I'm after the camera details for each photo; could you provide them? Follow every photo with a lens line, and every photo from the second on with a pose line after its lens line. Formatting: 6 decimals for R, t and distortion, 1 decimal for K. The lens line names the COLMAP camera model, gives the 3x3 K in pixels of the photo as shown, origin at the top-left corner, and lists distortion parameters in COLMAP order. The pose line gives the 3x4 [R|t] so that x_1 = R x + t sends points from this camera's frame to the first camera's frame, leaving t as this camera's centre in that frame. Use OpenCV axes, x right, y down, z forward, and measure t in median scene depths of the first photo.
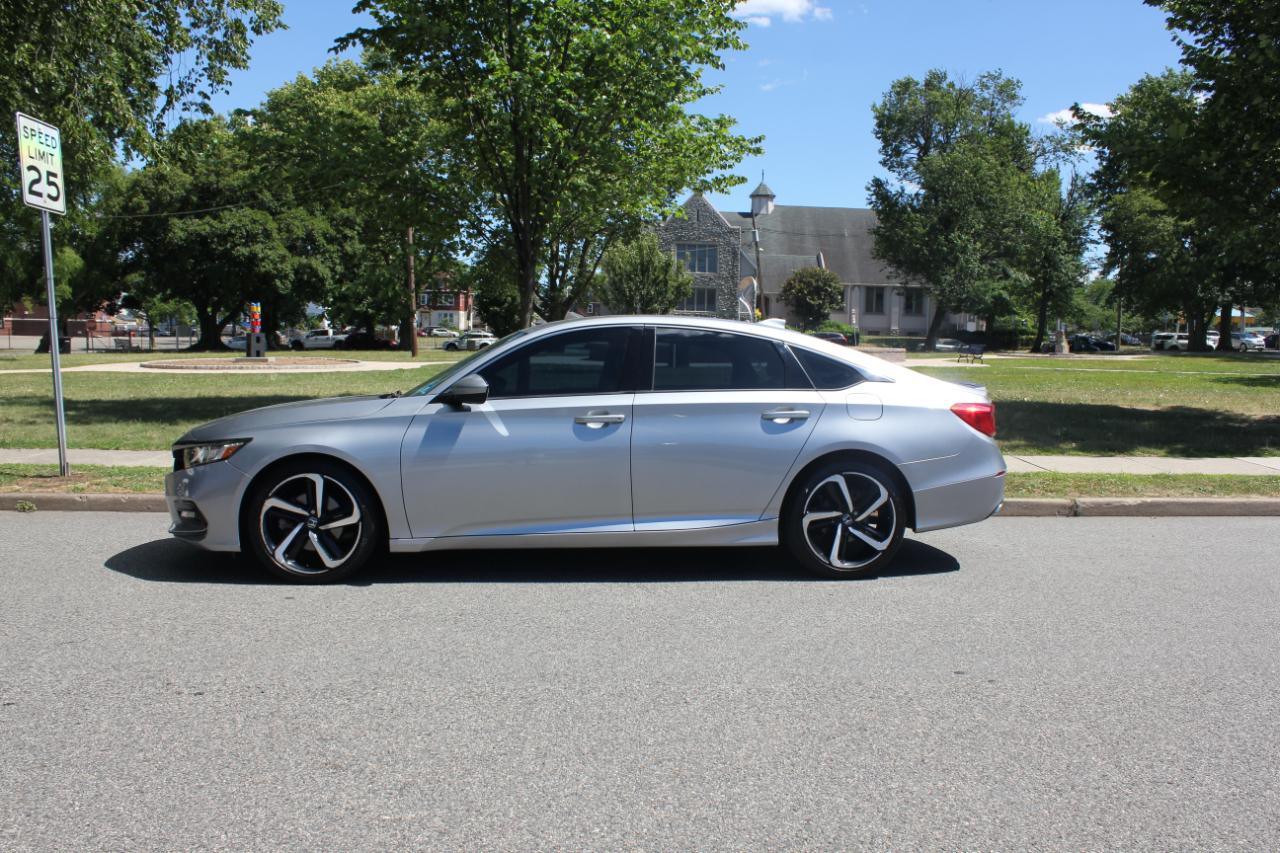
lens RADIAL K [[1071.8, 0, 646.0], [0, 1071.8, 430.6], [0, 0, 1]] dist [-0.173142, 0.162992]
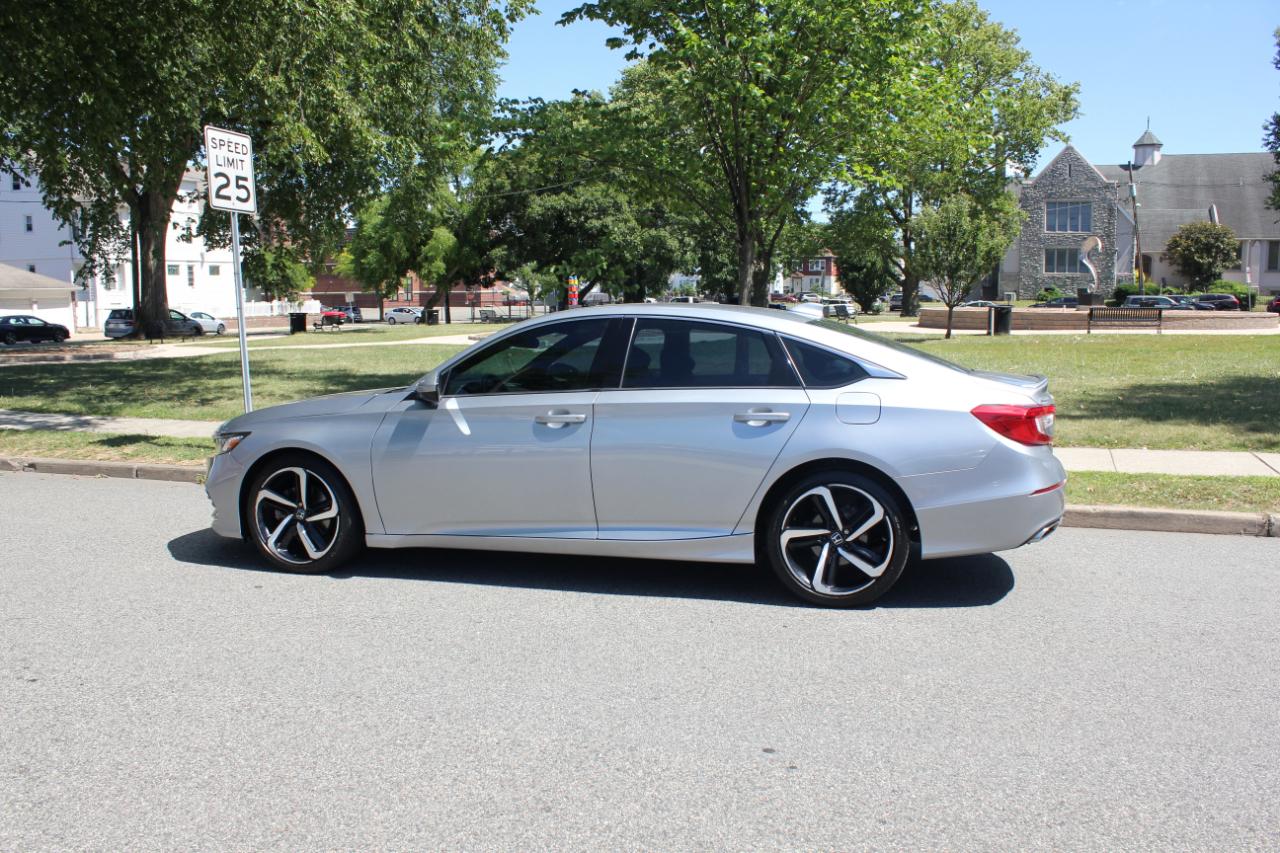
lens RADIAL K [[1071.8, 0, 646.0], [0, 1071.8, 430.6], [0, 0, 1]] dist [-0.173142, 0.162992]
pose [[0.937646, 0.020937, -0.346960, 0.224969], [-0.009432, 0.999349, 0.034814, -0.021458], [0.347463, -0.029371, 0.937234, 0.092832]]
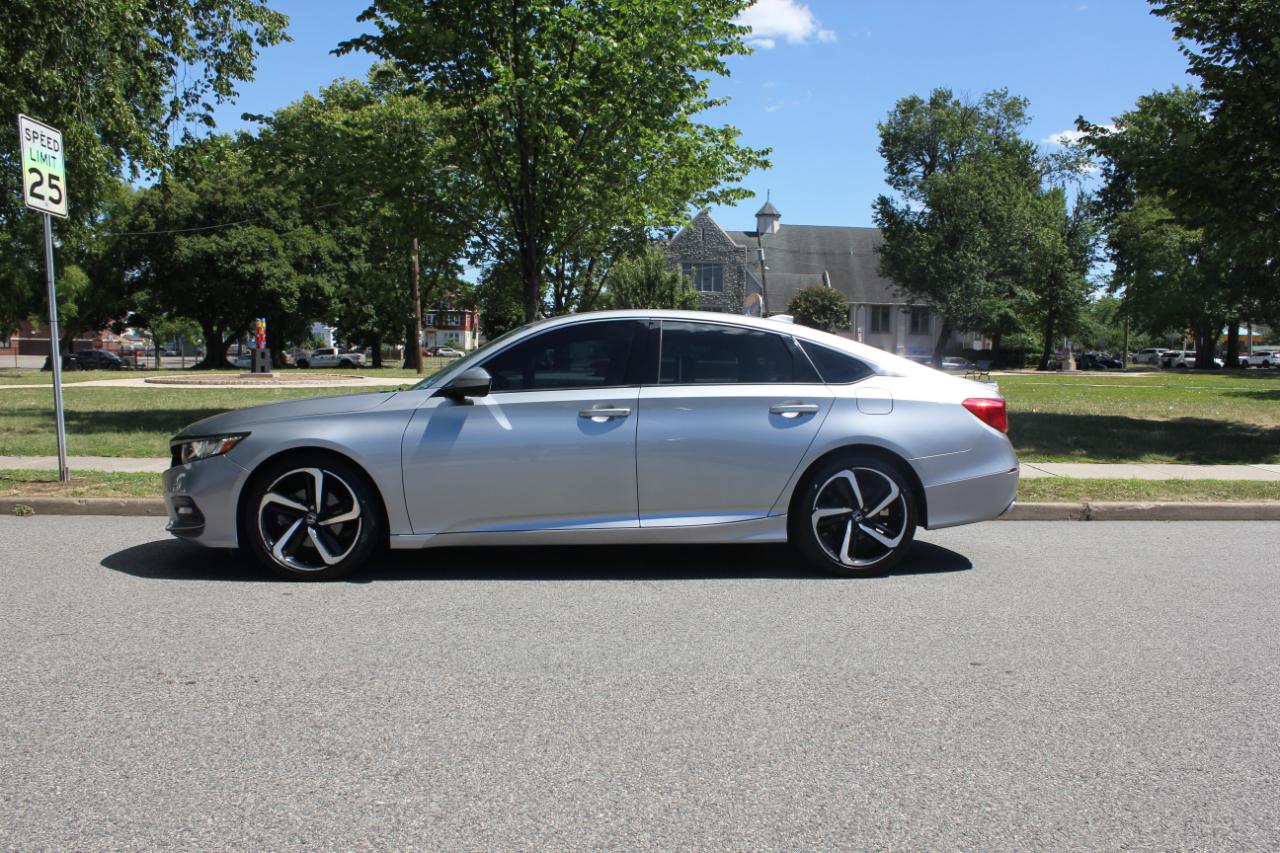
lens RADIAL K [[1072.3, 0, 647.1], [0, 1072.3, 433.1], [0, 0, 1]] dist [-0.169518, 0.156385]
pose [[0.999990, -0.000628, -0.004355, -0.000111], [0.000553, 0.999854, -0.017065, 0.015561], [0.004365, 0.017062, 0.999845, 0.011966]]
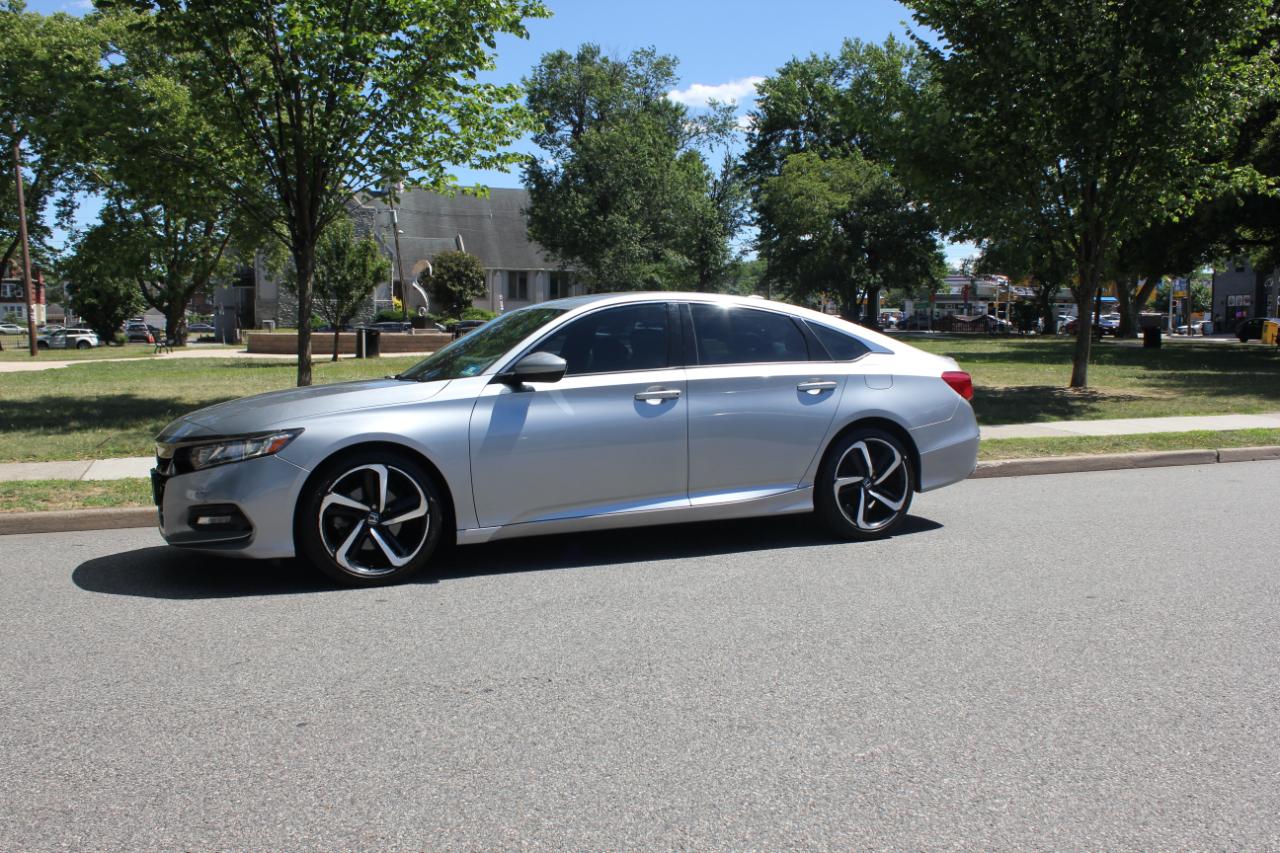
lens RADIAL K [[1159.1, 0, 638.9], [0, 1159.1, 427.1], [0, 0, 1]] dist [-0.173773, 0.198487]
pose [[0.944377, -0.040225, 0.326396, -0.262228], [0.040465, 0.999163, 0.006058, 0.007309], [-0.326367, 0.007486, 0.945214, -0.006901]]
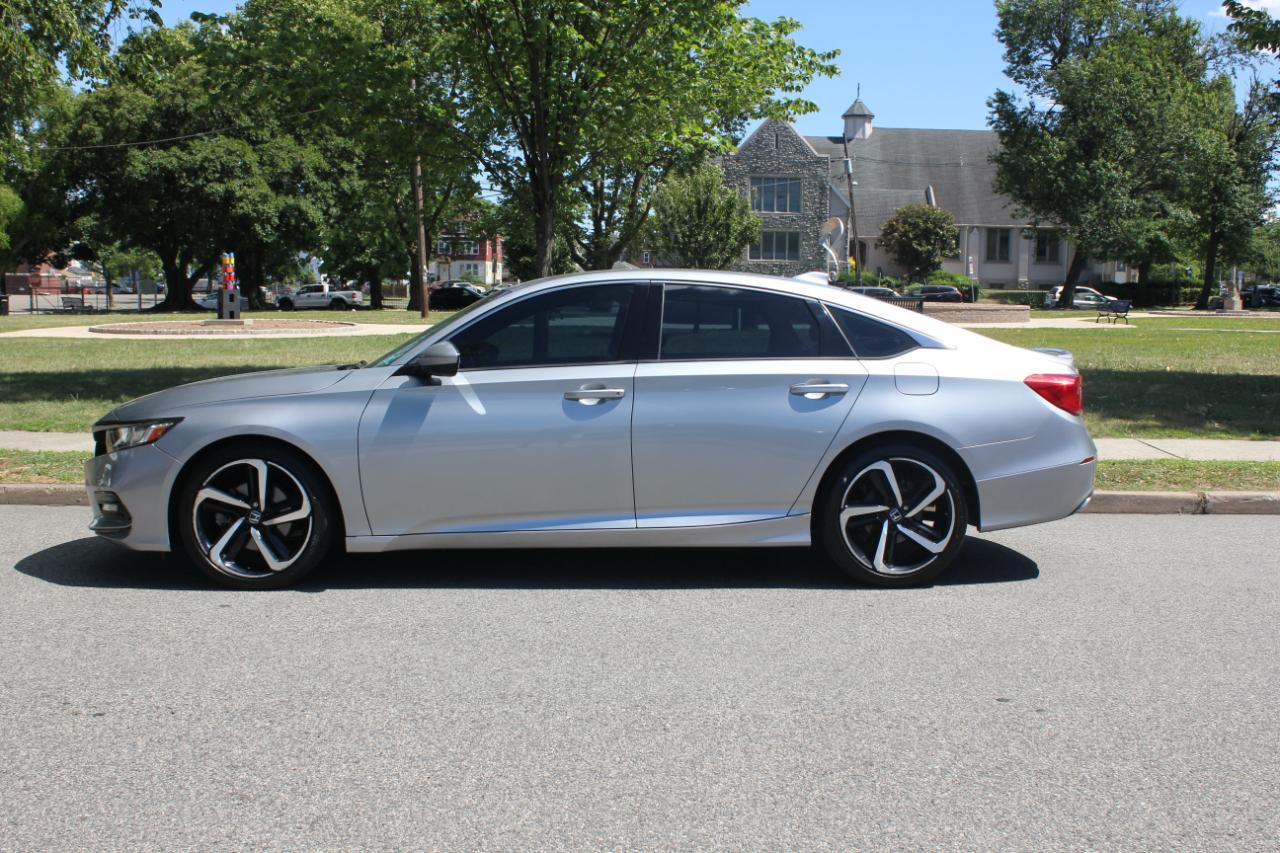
lens RADIAL K [[1320.0, 0, 648.0], [0, 1320.0, 428.5], [0, 0, 1]] dist [-0.133229, 0.158778]
pose [[0.998628, -0.000066, -0.052374, 0.033419], [0.000888, 0.999877, 0.015664, -0.000018], [0.052366, -0.015689, 0.998505, -0.017799]]
